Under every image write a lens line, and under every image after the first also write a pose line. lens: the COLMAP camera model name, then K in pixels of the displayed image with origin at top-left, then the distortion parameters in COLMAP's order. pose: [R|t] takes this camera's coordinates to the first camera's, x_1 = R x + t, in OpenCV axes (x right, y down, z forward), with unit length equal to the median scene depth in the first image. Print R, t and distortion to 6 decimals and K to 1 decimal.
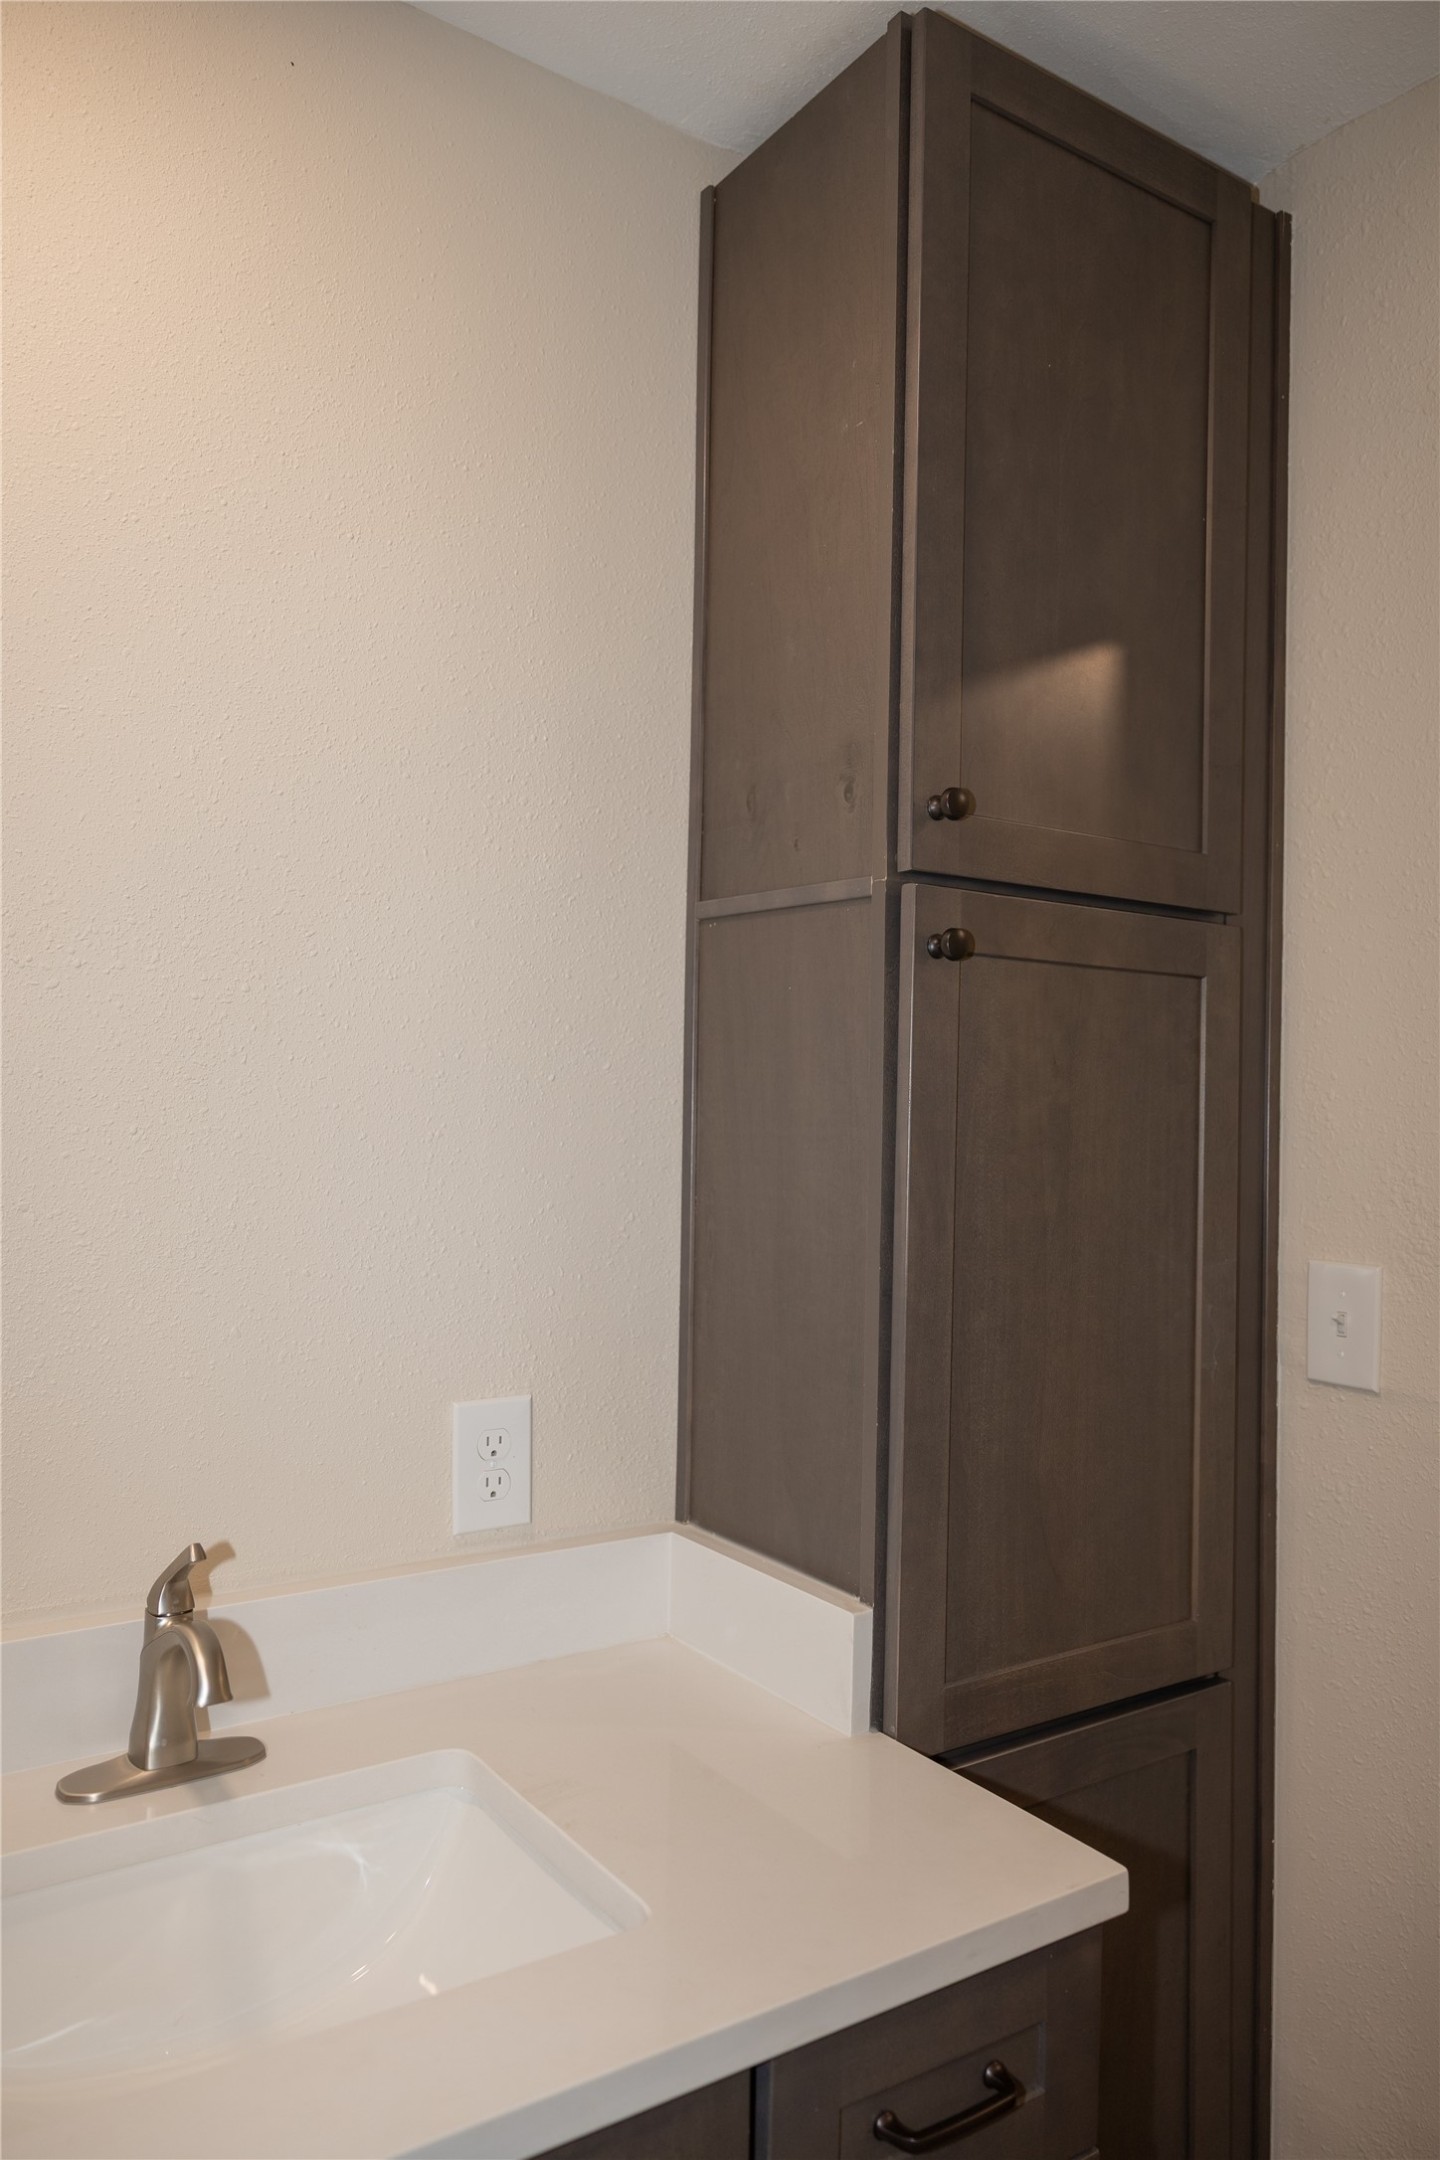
lens RADIAL K [[1435.5, 0, 720.0], [0, 1435.5, 1080.0], [0, 0, 1]] dist [-0.001248, 0.004560]
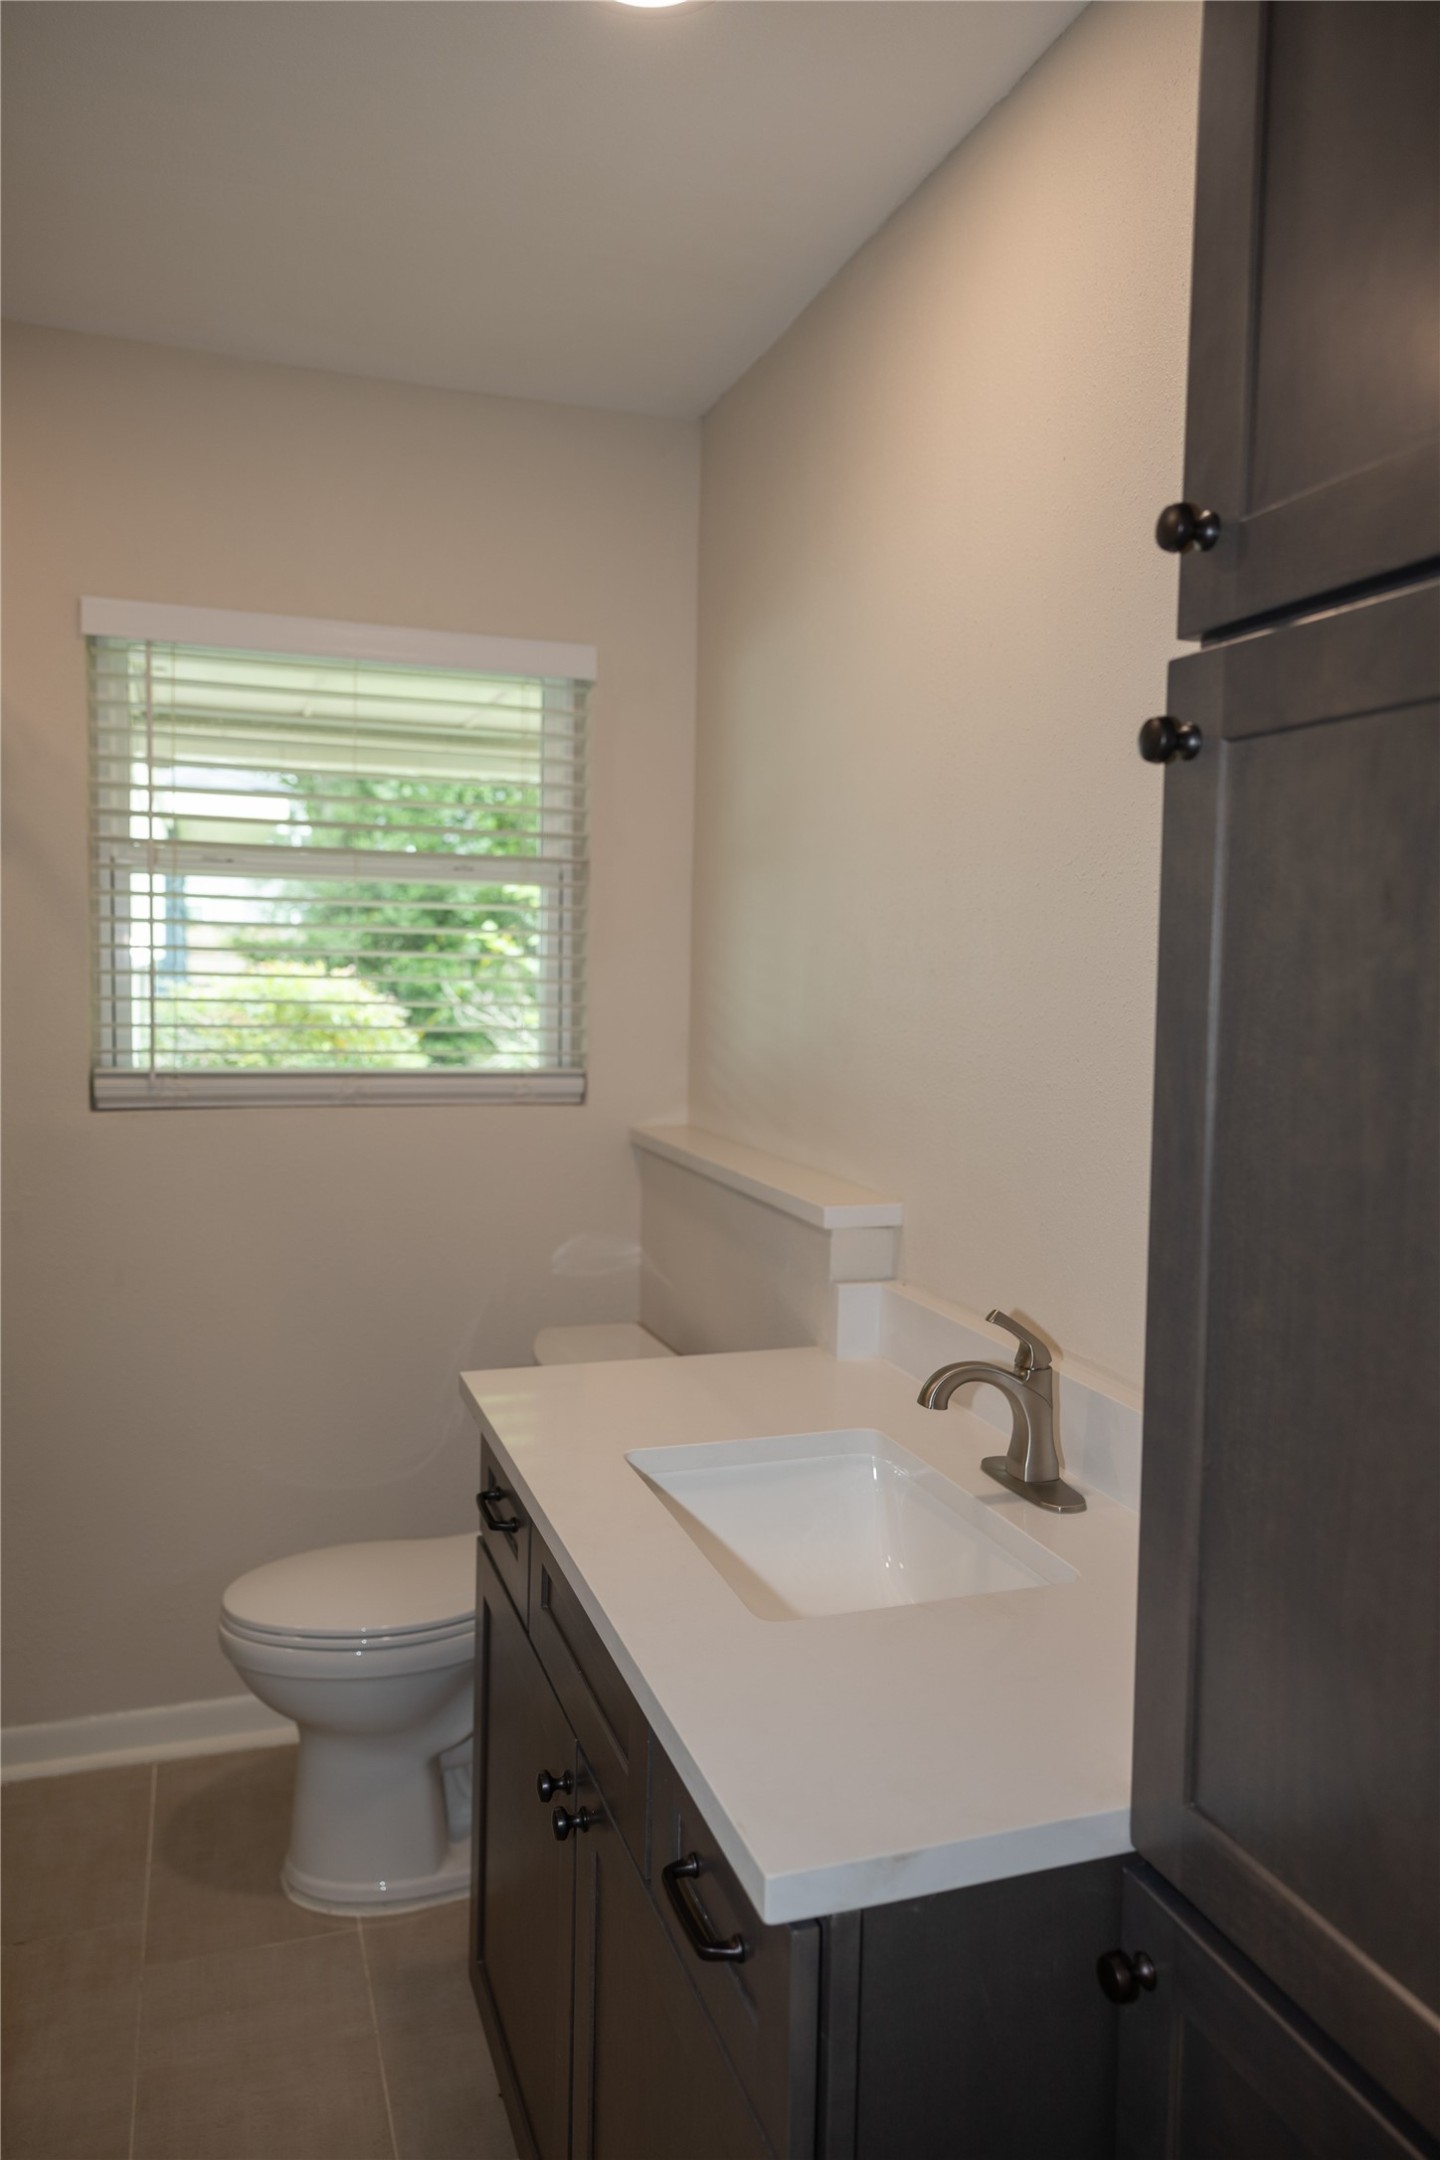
lens RADIAL K [[1435.5, 0, 720.0], [0, 1435.5, 1080.0], [0, 0, 1]] dist [-0.001248, 0.004560]
pose [[-0.213244, 0.062321, -0.975009, 0.838952], [0.005851, 0.998027, 0.062513, 0.022684], [0.976982, 0.007625, -0.213188, 0.889977]]
